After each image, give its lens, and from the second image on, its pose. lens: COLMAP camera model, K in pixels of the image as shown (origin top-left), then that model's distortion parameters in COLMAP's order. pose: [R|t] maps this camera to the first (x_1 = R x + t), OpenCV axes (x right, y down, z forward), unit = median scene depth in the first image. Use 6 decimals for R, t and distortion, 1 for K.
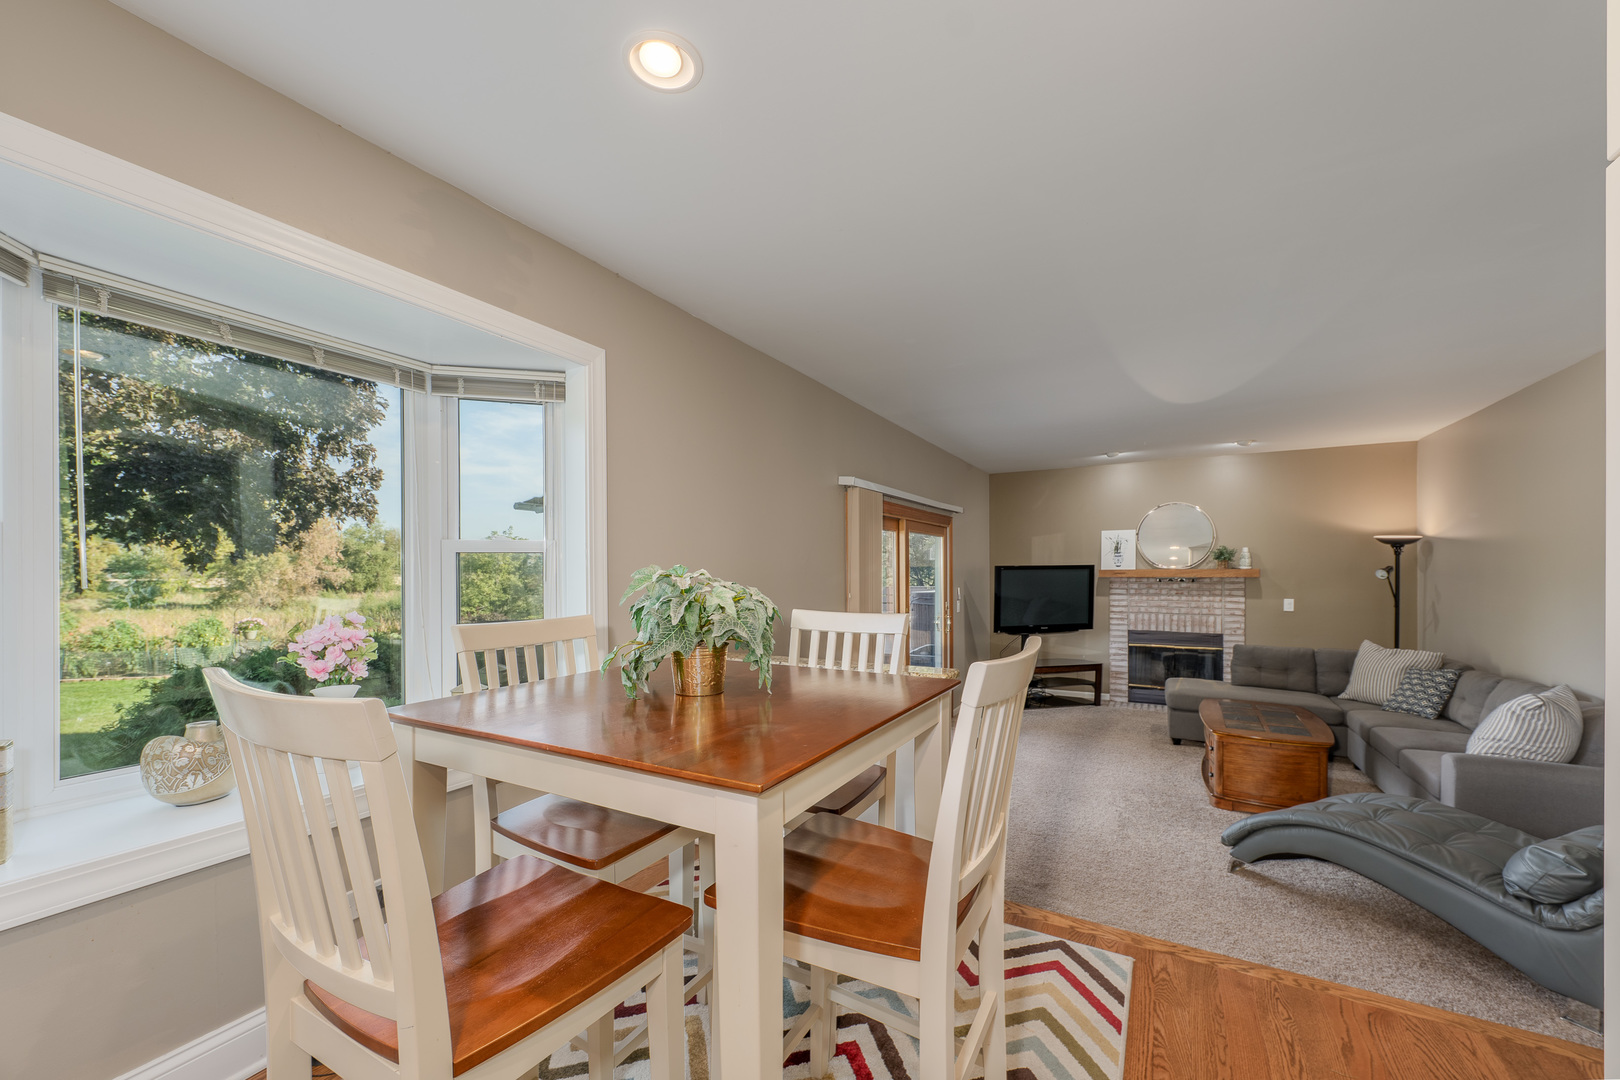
lens RADIAL K [[637.0, 0, 806.4], [0, 637.0, 575.5], [0, 0, 1]] dist [0.002171, -0.000282]
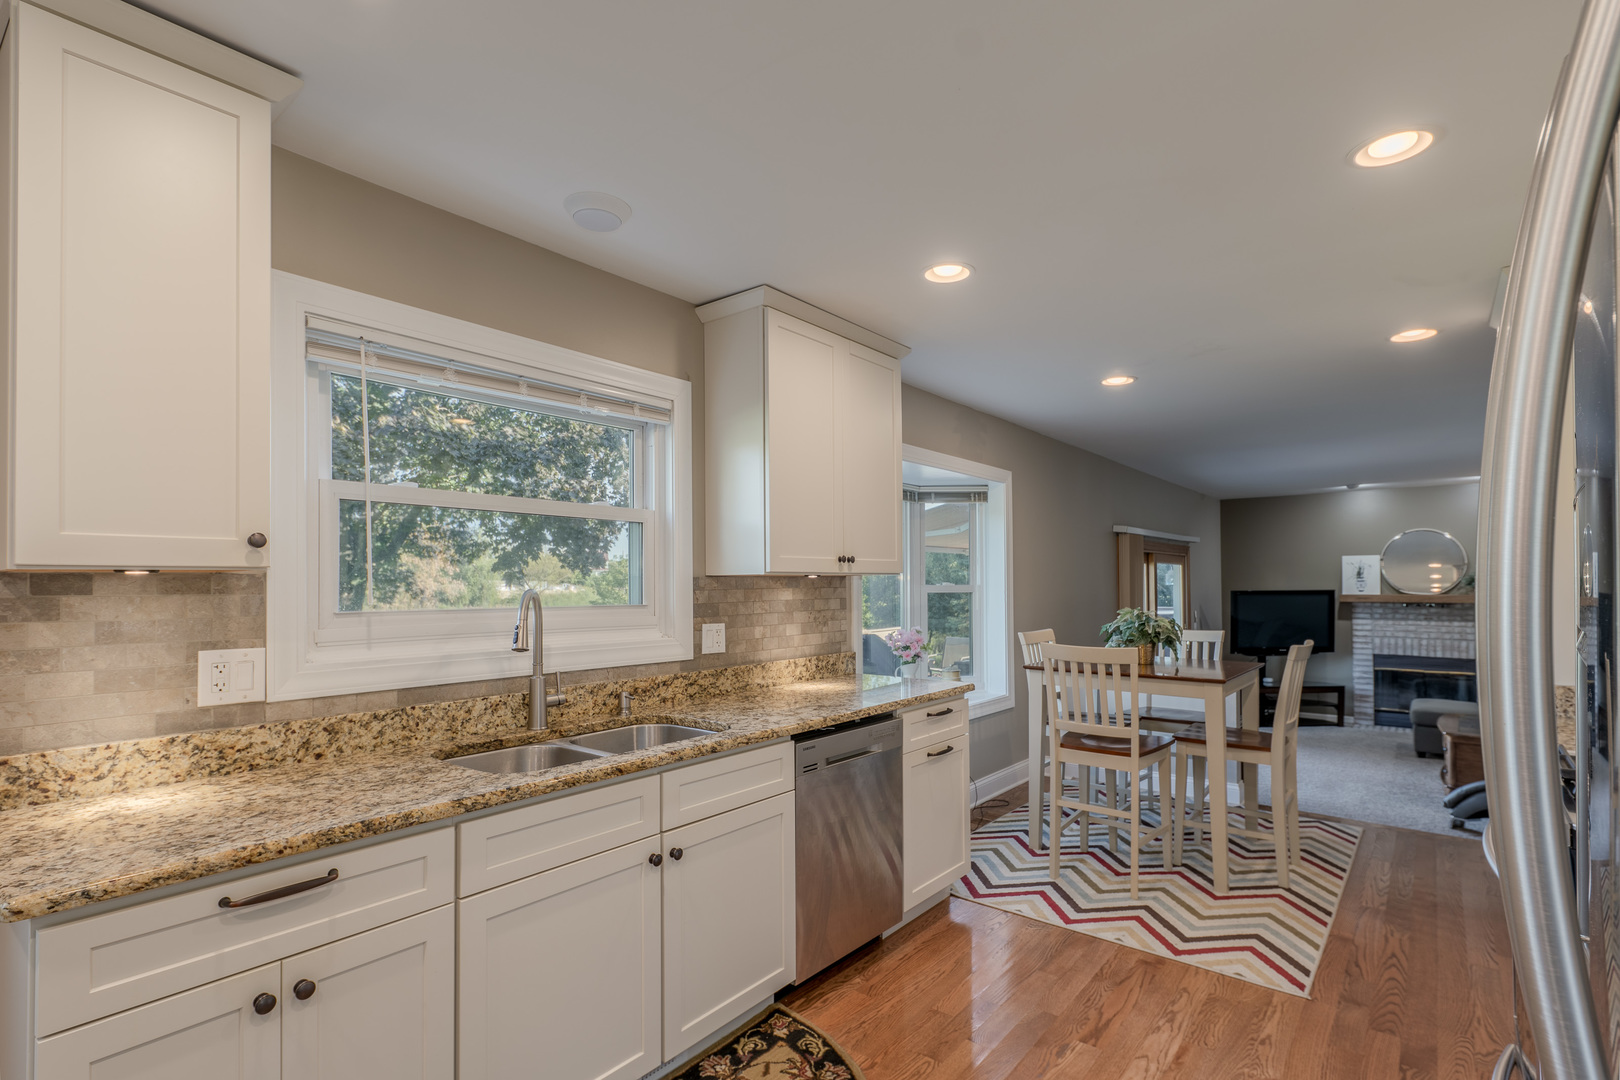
lens RADIAL K [[773.3, 0, 805.1], [0, 773.3, 567.0], [0, 0, 1]] dist [0.005845, -0.000603]
pose [[0.984770, -0.001364, -0.173859, -0.228460], [-0.003587, 0.999597, -0.028161, -0.020020], [0.173827, 0.028355, 0.984368, -0.503618]]
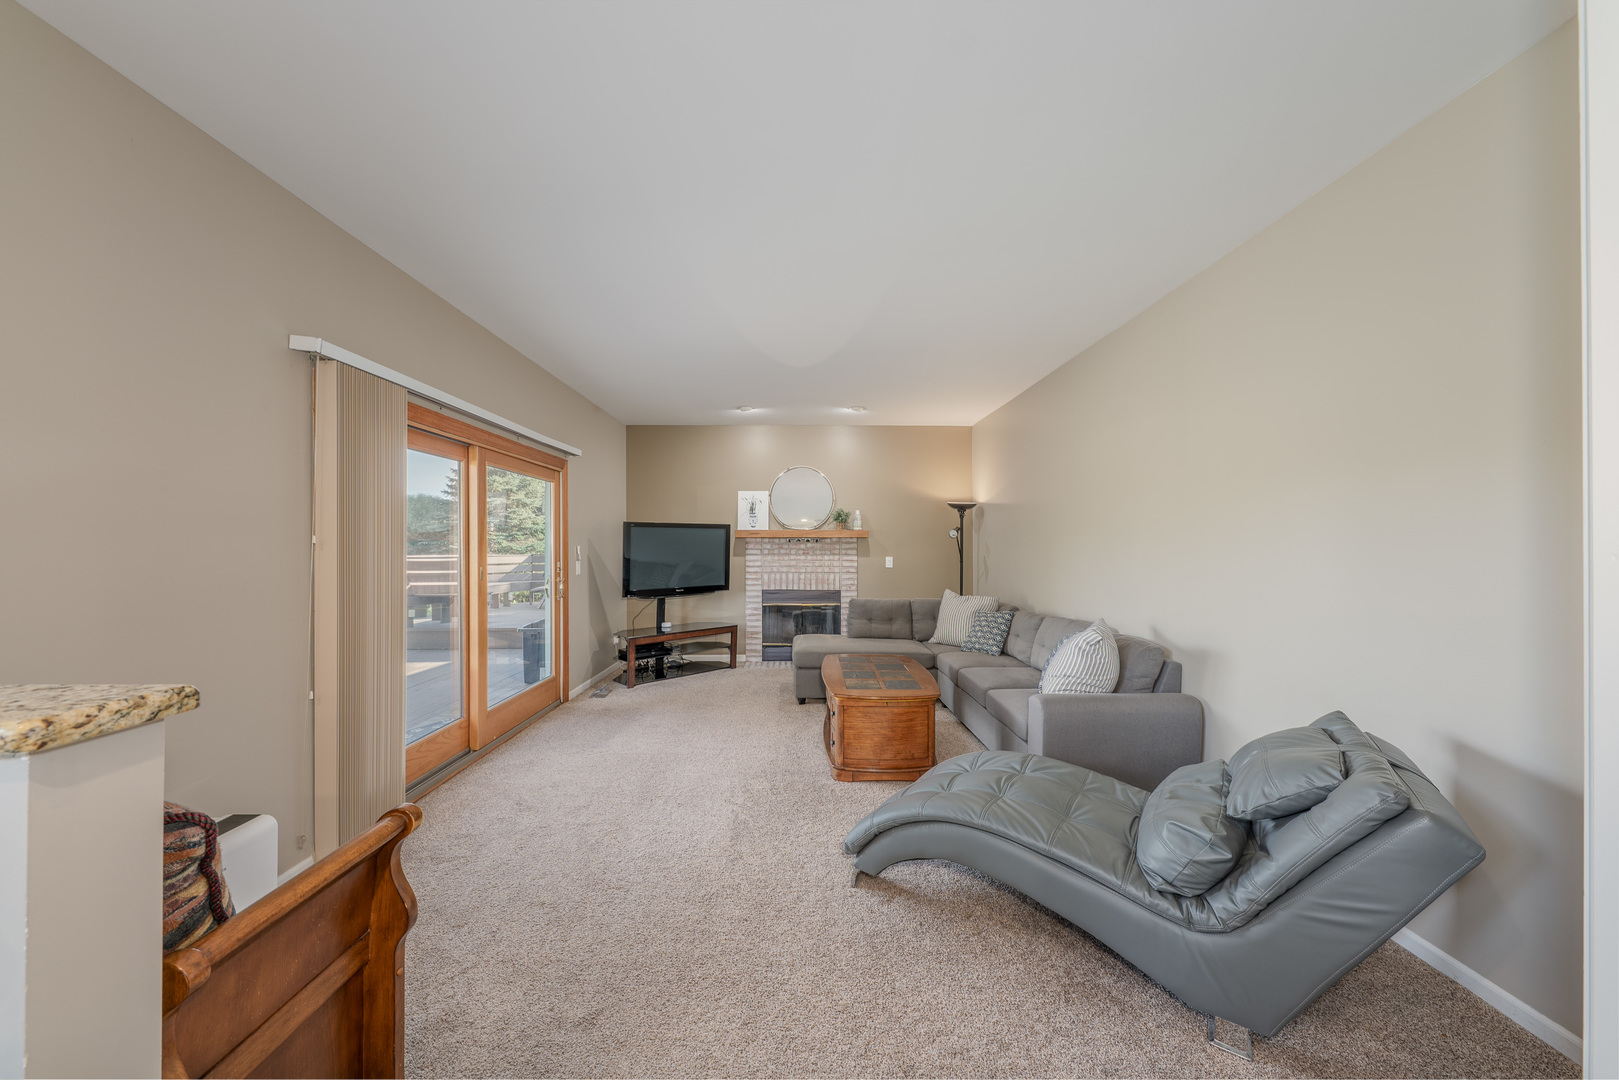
lens RADIAL K [[558.9, 0, 808.3], [0, 558.9, 543.8], [0, 0, 1]] dist [0.000676, -0.000055]
pose [[0.864611, 0.006754, 0.502397, 0.160153], [0.001307, 0.999876, -0.015692, 0.034454], [-0.502441, 0.014224, 0.864495, 0.256049]]
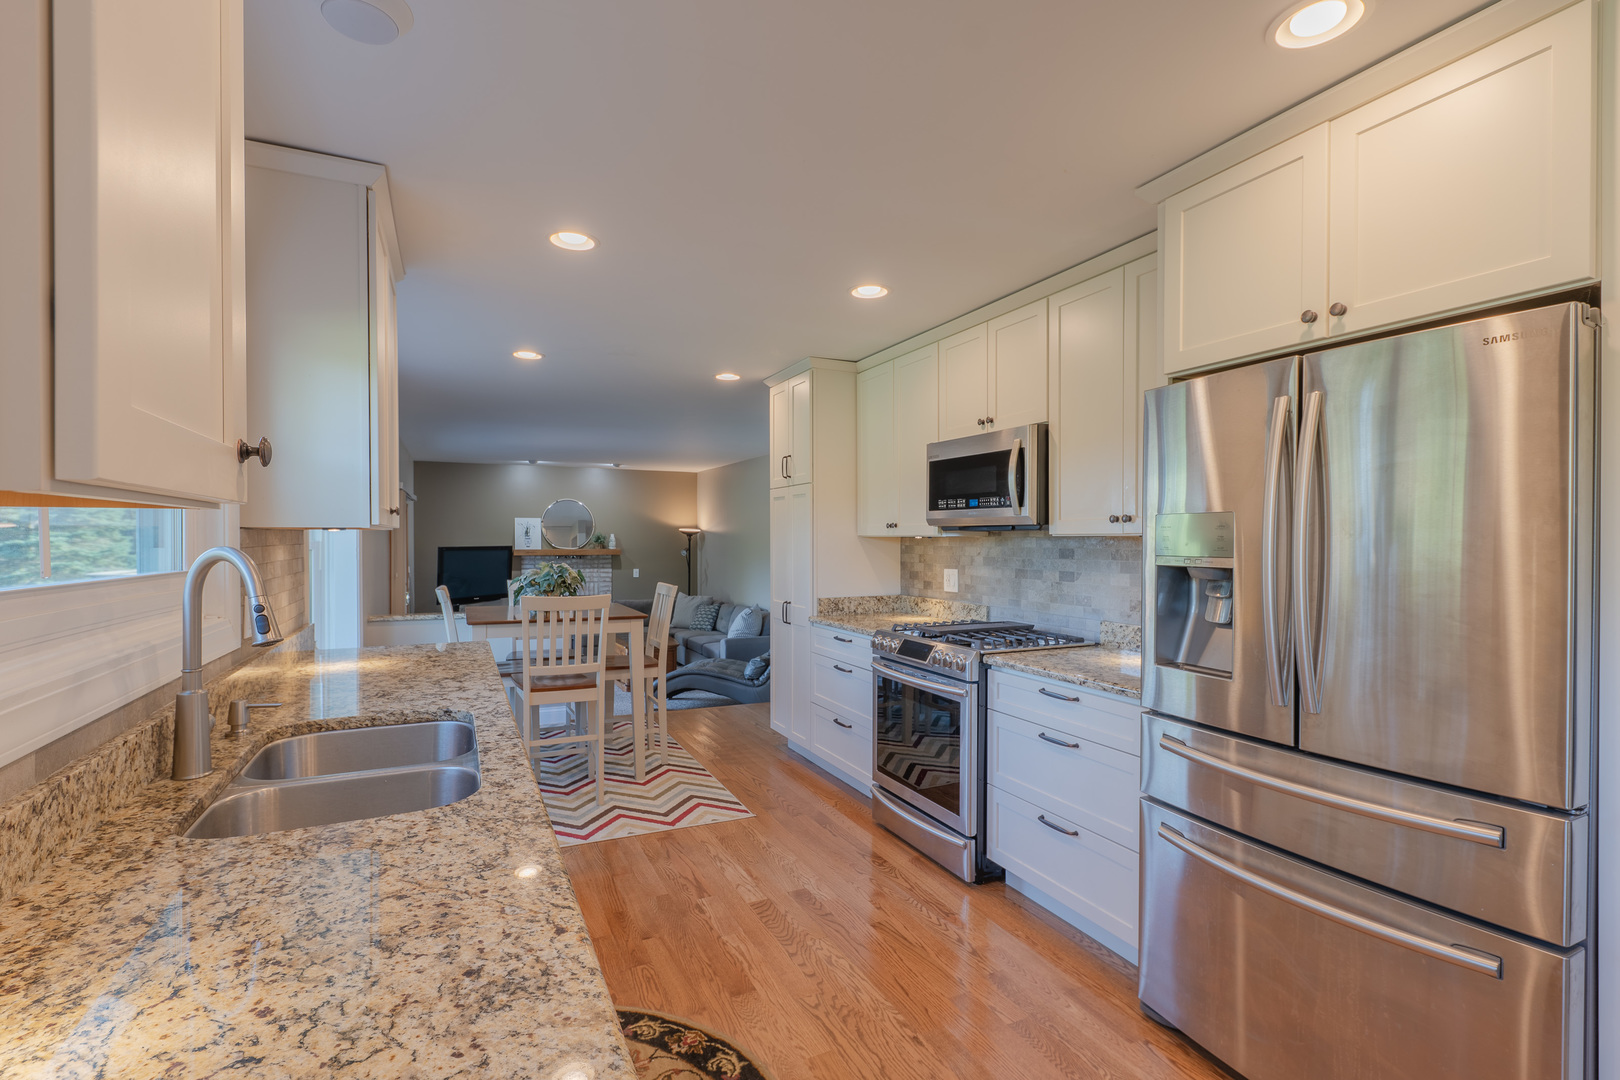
lens RADIAL K [[753.0, 0, 810.0], [0, 753.0, 540.0], [0, 0, 1]] dist [-0.000523, -0.000435]
pose [[0.578595, 0.005368, 0.815597, -0.533911], [0.001988, 0.999966, -0.007992, -0.019450], [-0.815612, 0.006246, 0.578565, -0.423241]]
